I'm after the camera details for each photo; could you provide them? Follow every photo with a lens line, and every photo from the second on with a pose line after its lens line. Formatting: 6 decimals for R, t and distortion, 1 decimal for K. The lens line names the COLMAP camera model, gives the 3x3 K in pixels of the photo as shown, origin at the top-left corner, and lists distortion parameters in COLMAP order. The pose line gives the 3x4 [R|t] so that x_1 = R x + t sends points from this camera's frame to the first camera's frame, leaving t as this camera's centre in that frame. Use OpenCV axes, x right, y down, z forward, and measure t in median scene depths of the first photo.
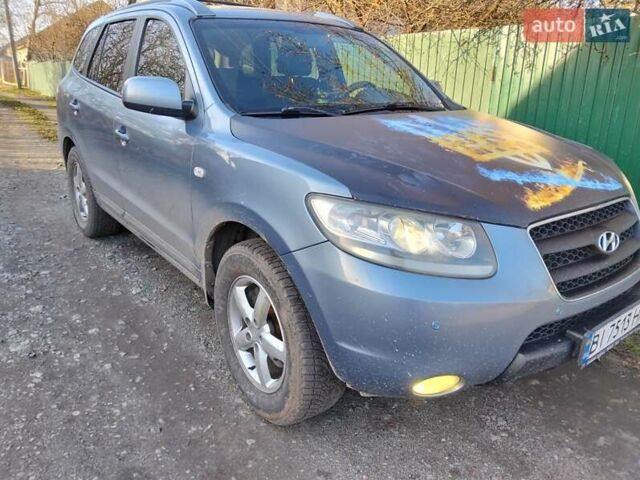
lens RADIAL K [[510.1, 0, 318.8], [0, 510.1, 240.5], [0, 0, 1]] dist [0.028821, -0.047265]
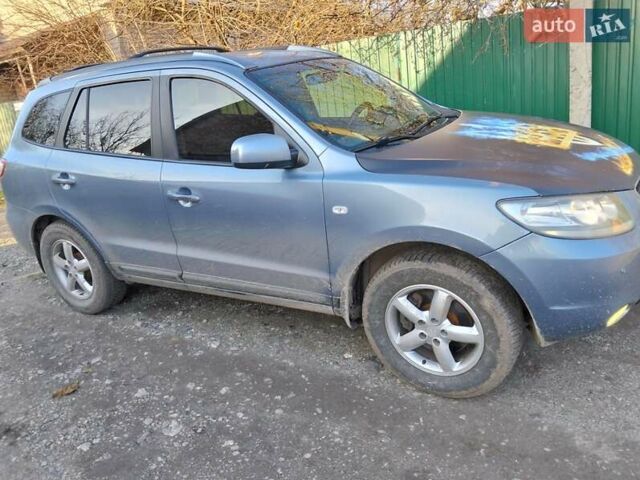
lens RADIAL K [[510.1, 0, 321.3], [0, 510.1, 241.4], [0, 0, 1]] dist [0.028821, -0.047265]
pose [[0.909822, -0.259144, 0.324141, -0.656758], [0.259897, 0.964732, 0.041786, -0.125854], [-0.323538, 0.046225, 0.945085, -0.034490]]
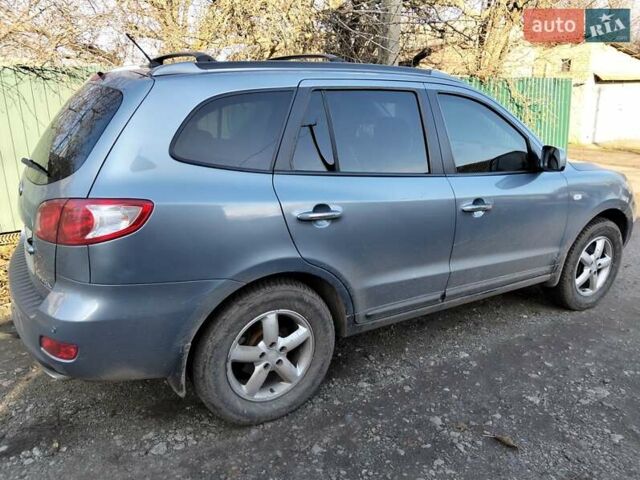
lens RADIAL K [[510.1, 0, 319.1], [0, 510.1, 238.6], [0, 0, 1]] dist [0.028821, -0.047265]
pose [[0.081313, -0.306695, 0.948328, -1.906935], [0.303839, 0.913817, 0.269481, -0.709494], [-0.949247, 0.266227, 0.167491, 1.556553]]
